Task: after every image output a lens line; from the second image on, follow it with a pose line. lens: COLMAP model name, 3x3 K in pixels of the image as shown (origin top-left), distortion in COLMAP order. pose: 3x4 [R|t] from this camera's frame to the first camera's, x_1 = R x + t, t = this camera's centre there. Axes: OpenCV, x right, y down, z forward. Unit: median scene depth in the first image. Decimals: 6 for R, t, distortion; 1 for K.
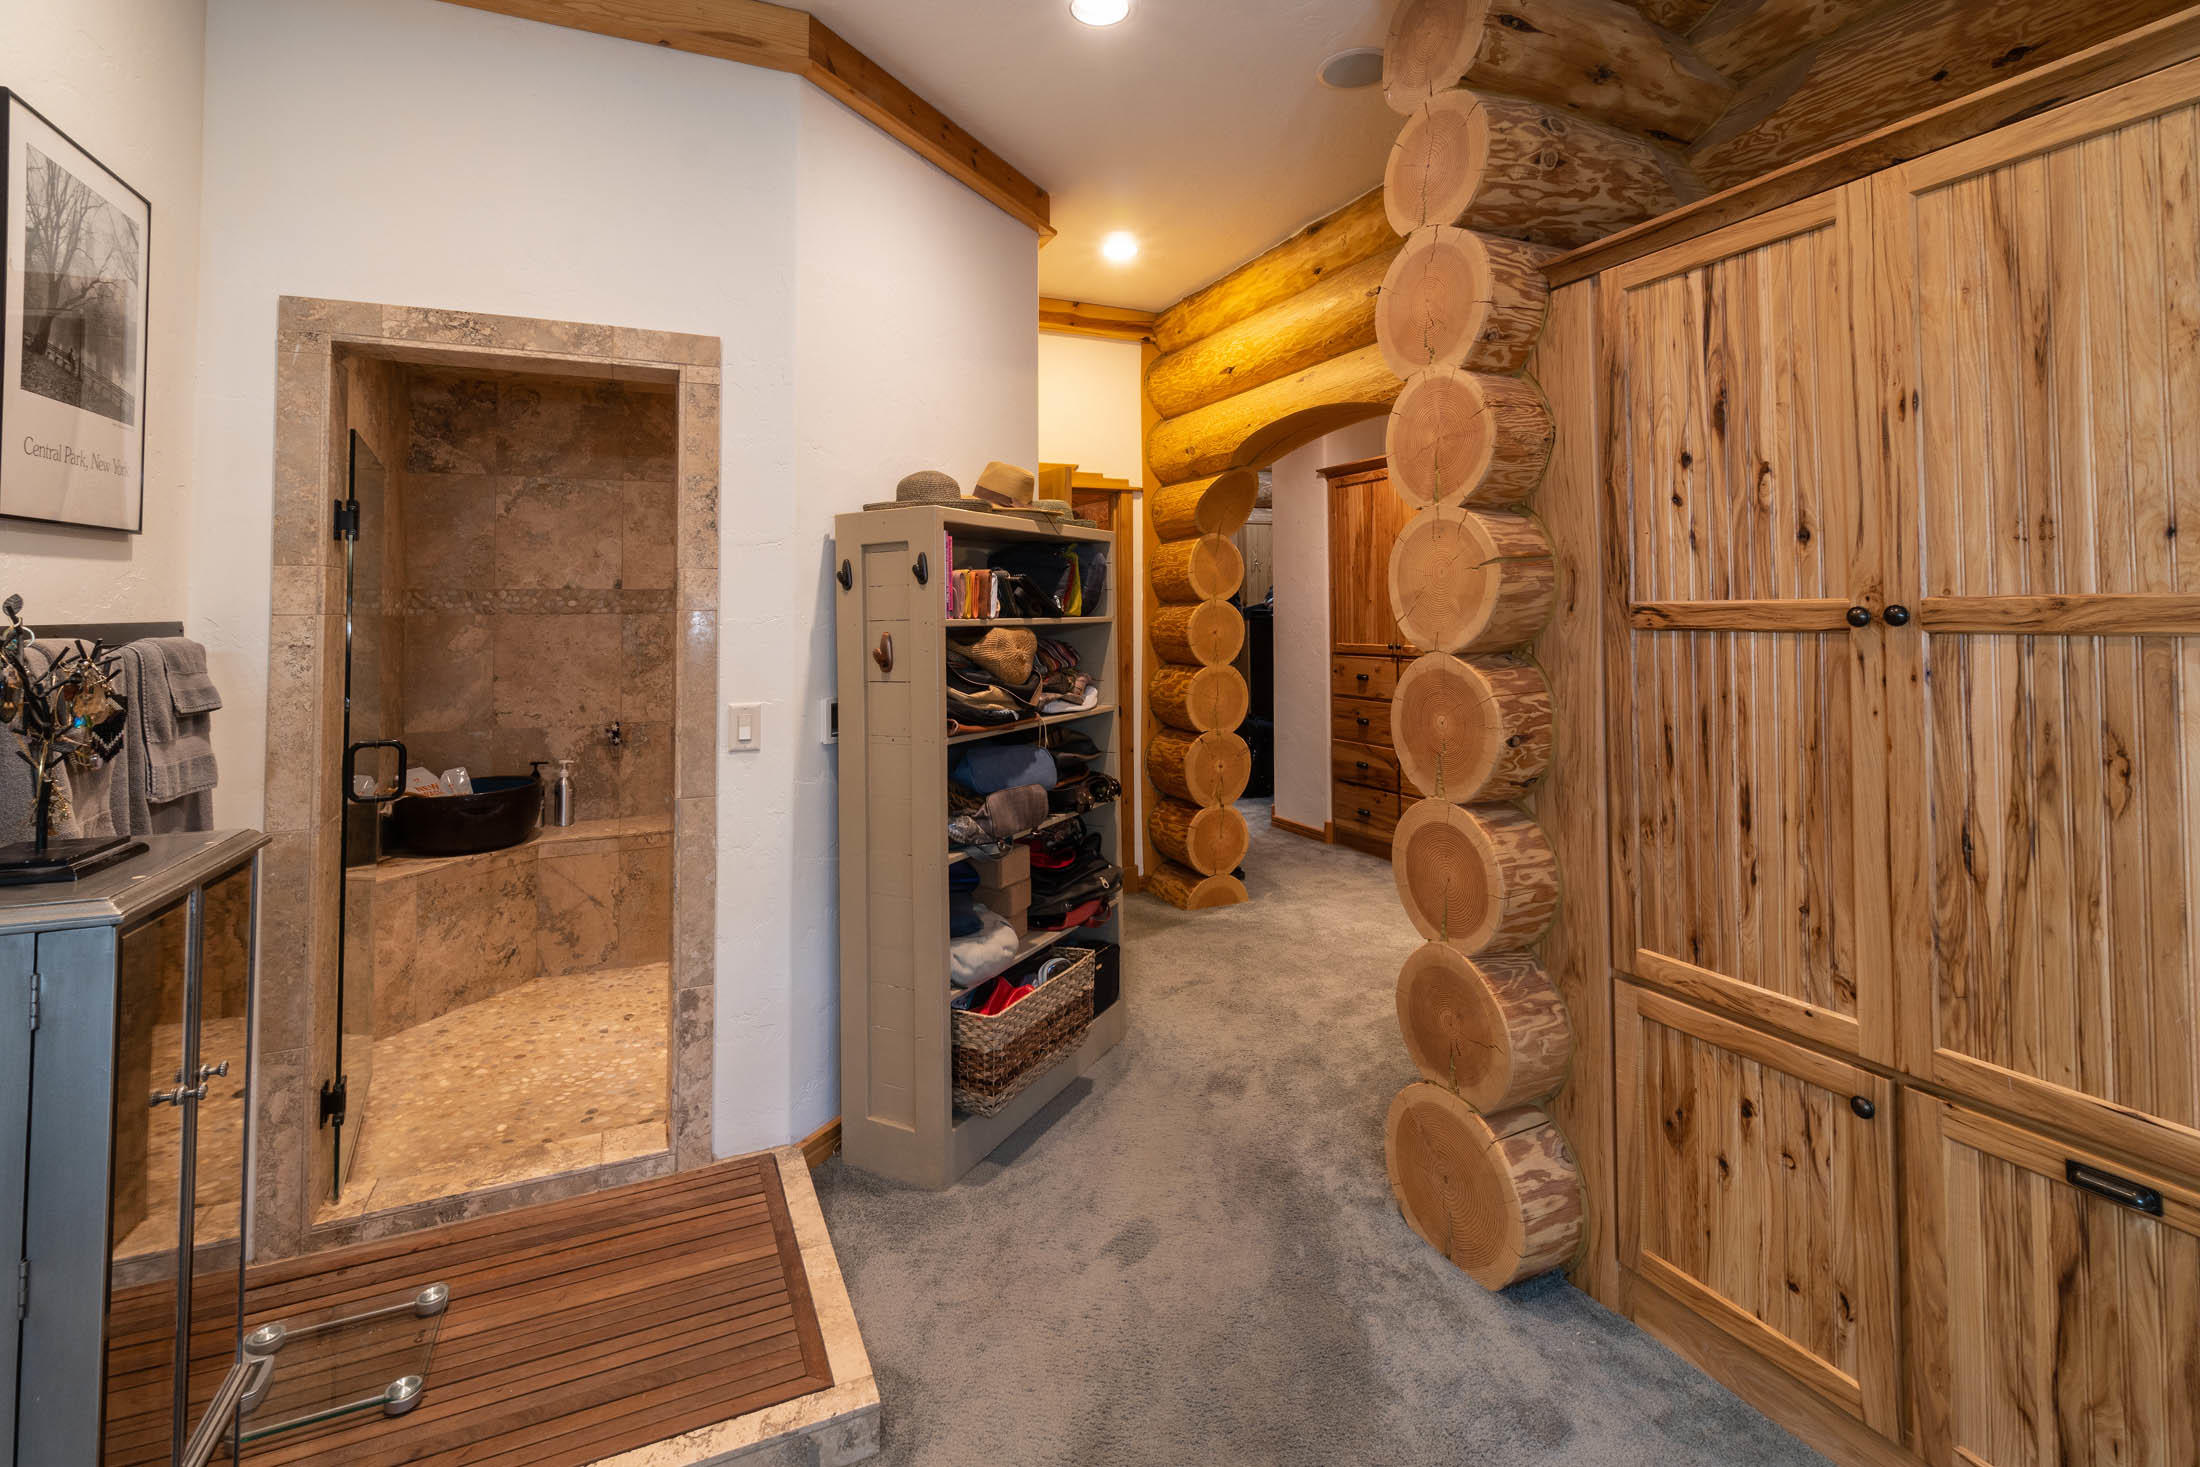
lens RADIAL K [[1002.3, 0, 1096.9], [0, 1002.3, 586.6], [0, 0, 1]] dist [-0.005334, 0.001175]
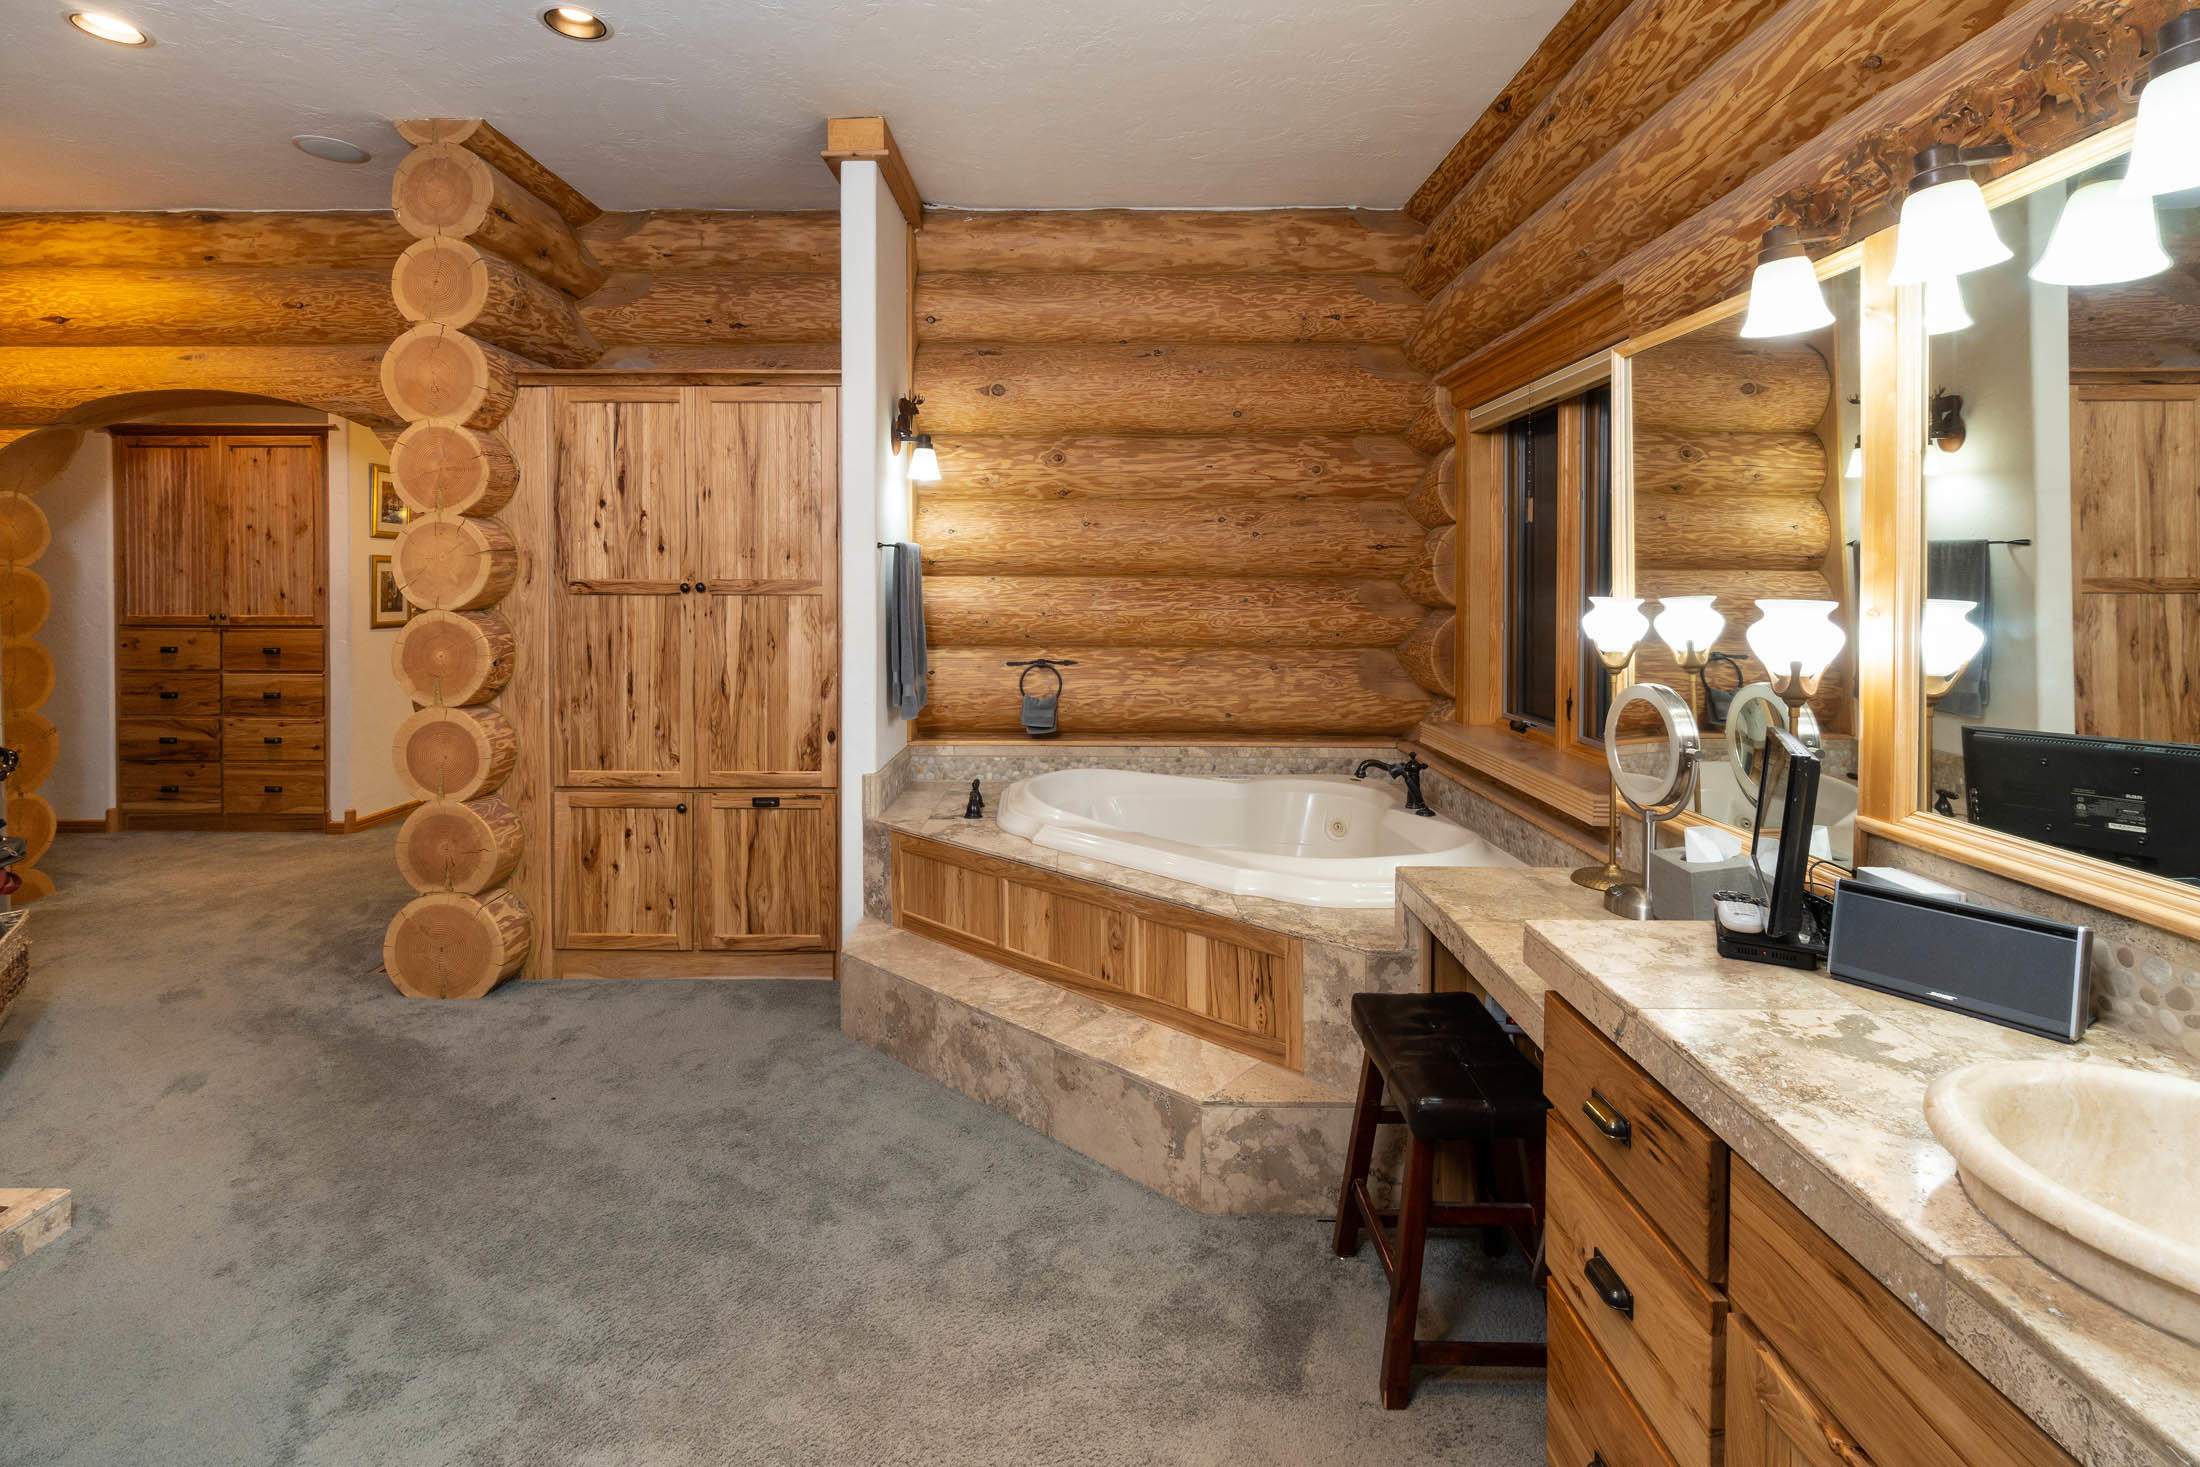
lens RADIAL K [[1002.3, 0, 1096.9], [0, 1002.3, 586.6], [0, 0, 1]] dist [-0.005334, 0.001175]
pose [[0.412246, 0.006610, 0.911048, -0.690360], [-0.031498, 0.999479, 0.007001, -0.012707], [-0.910528, -0.031583, 0.412240, -0.580637]]
